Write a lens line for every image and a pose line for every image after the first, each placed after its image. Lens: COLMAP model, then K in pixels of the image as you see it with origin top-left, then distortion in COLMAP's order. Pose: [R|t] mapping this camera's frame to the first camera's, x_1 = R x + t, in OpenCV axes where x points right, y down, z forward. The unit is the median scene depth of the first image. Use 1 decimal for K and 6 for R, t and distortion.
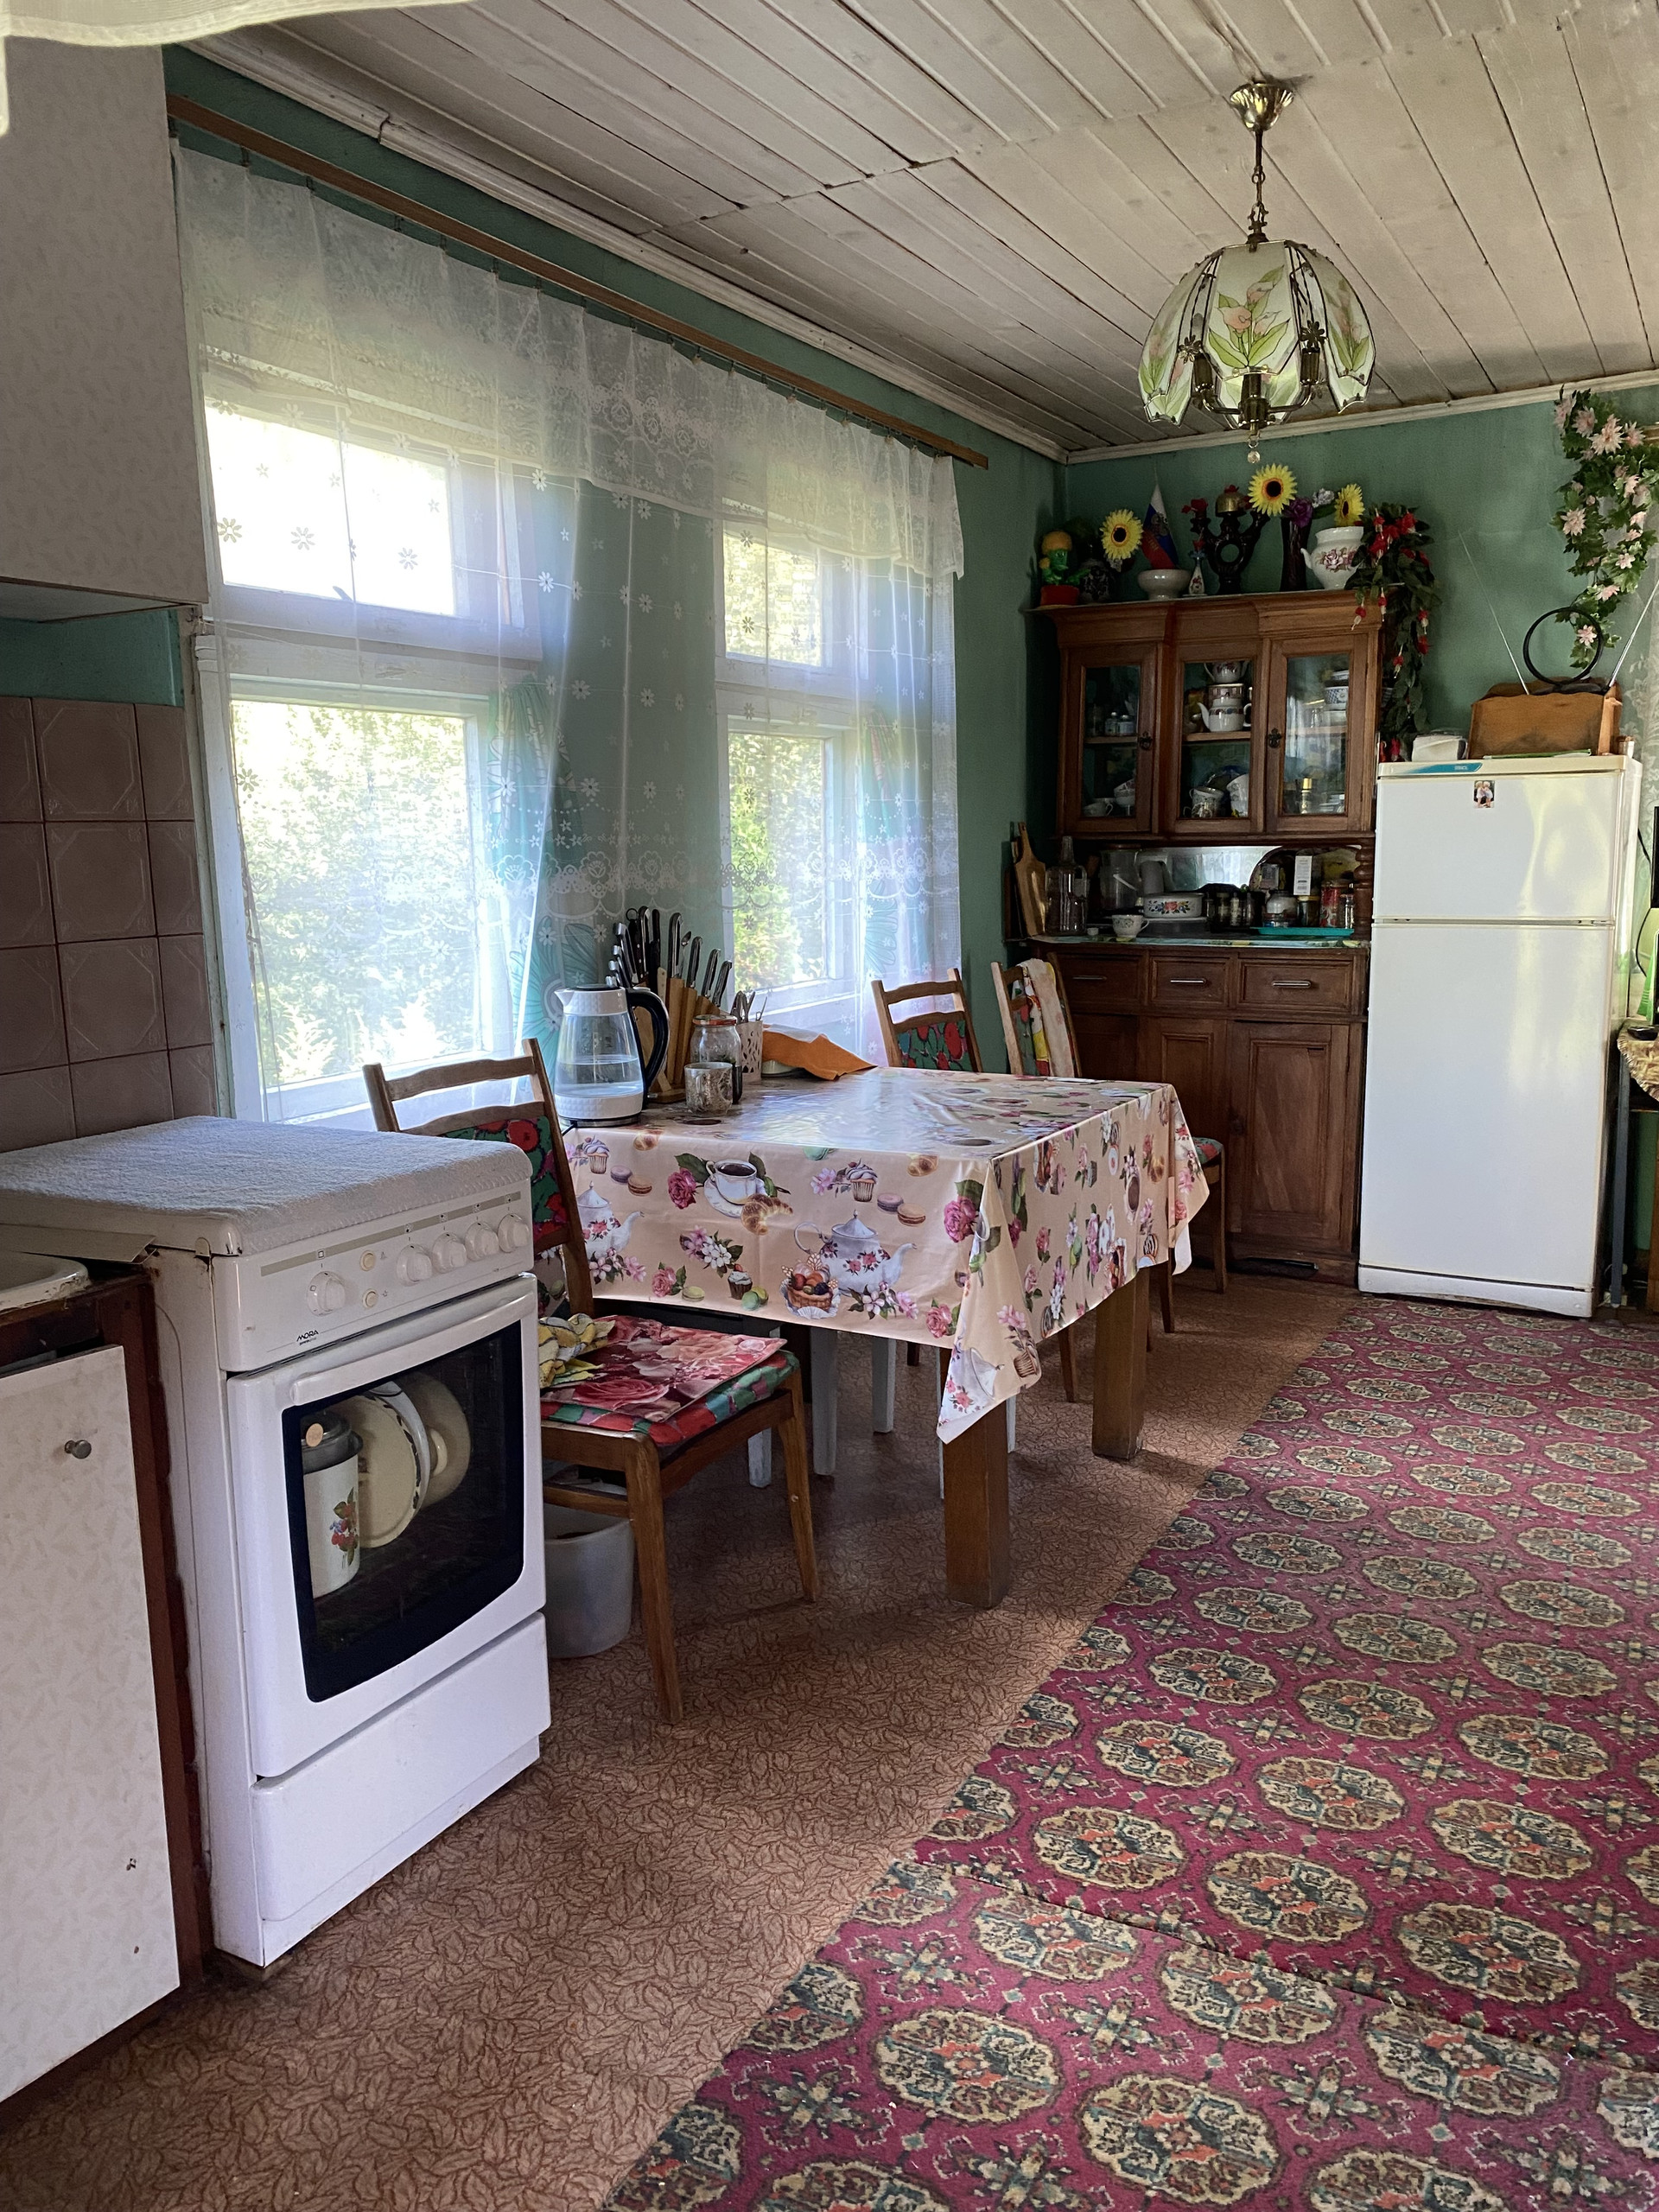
lens RADIAL K [[1681.2, 0, 829.5], [0, 1681.2, 1106.0], [0, 0, 1]] dist [0.005446, -0.015779]
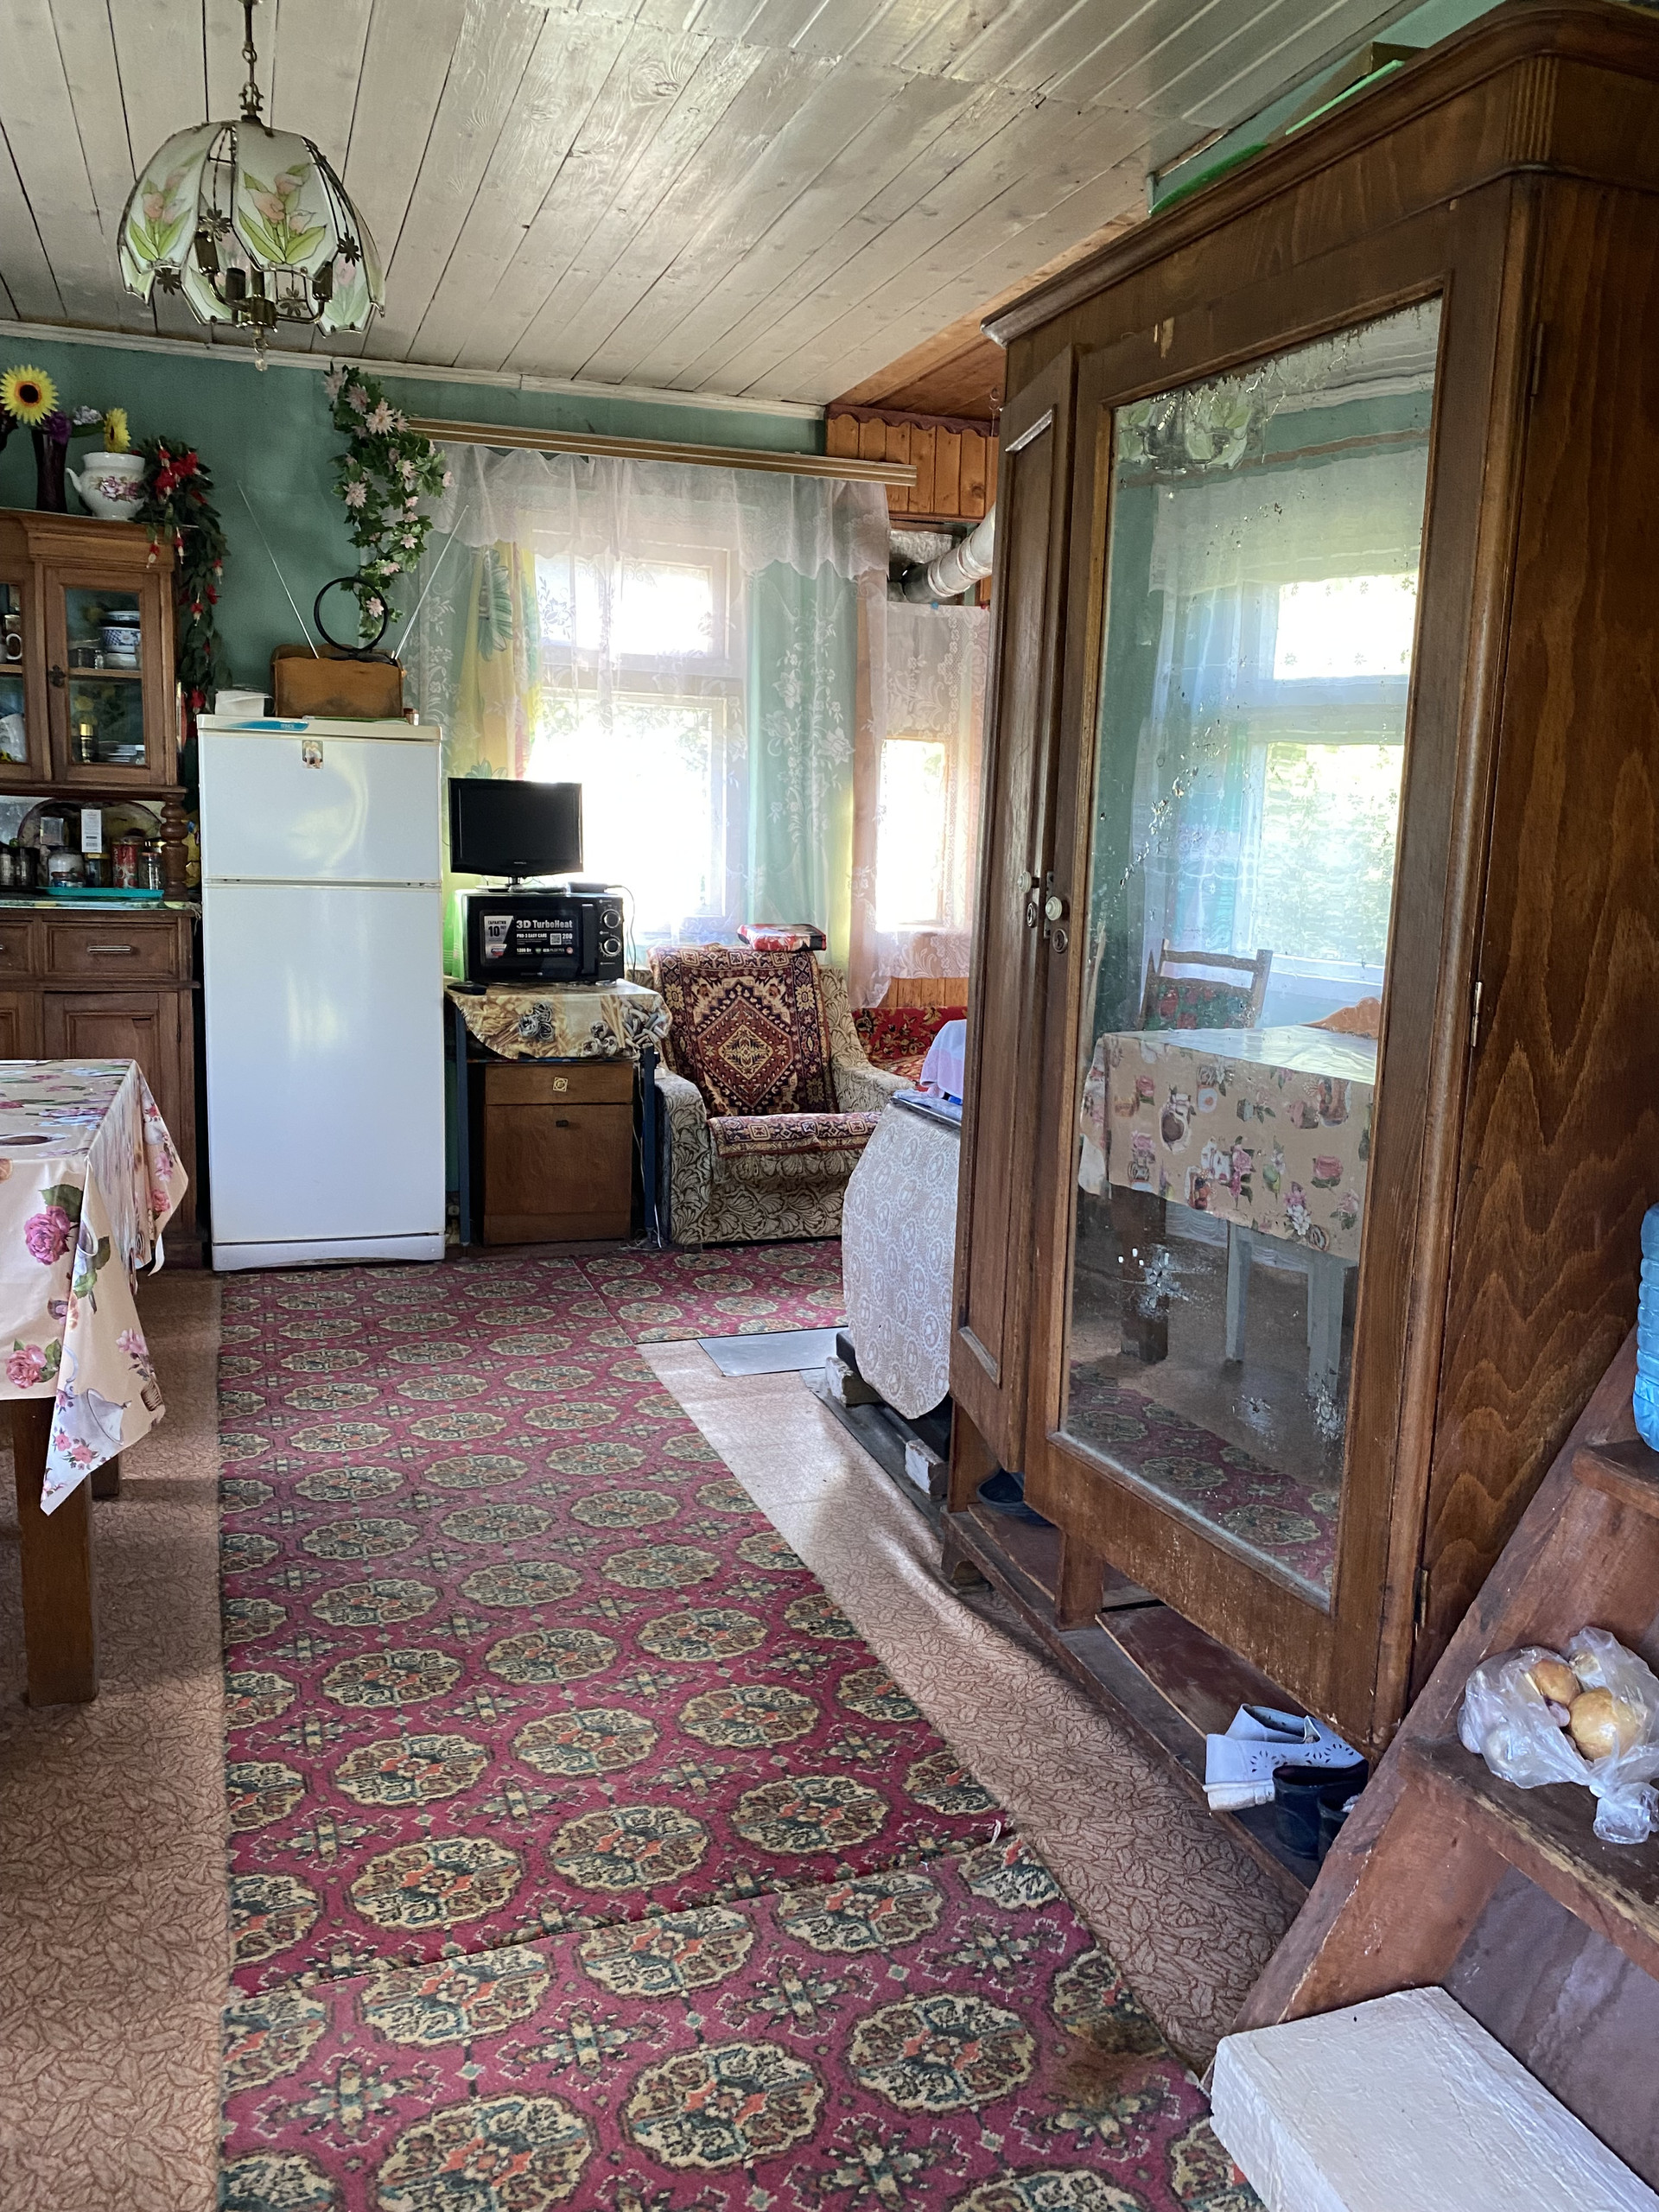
lens RADIAL K [[1684.5, 0, 829.5], [0, 1684.5, 1106.0], [0, 0, 1]] dist [-0.007651, 0.002156]
pose [[0.659504, -0.085415, 0.746832, -0.328643], [0.073664, 0.996085, 0.048872, -0.007827], [-0.748083, 0.022783, 0.663214, 0.218031]]
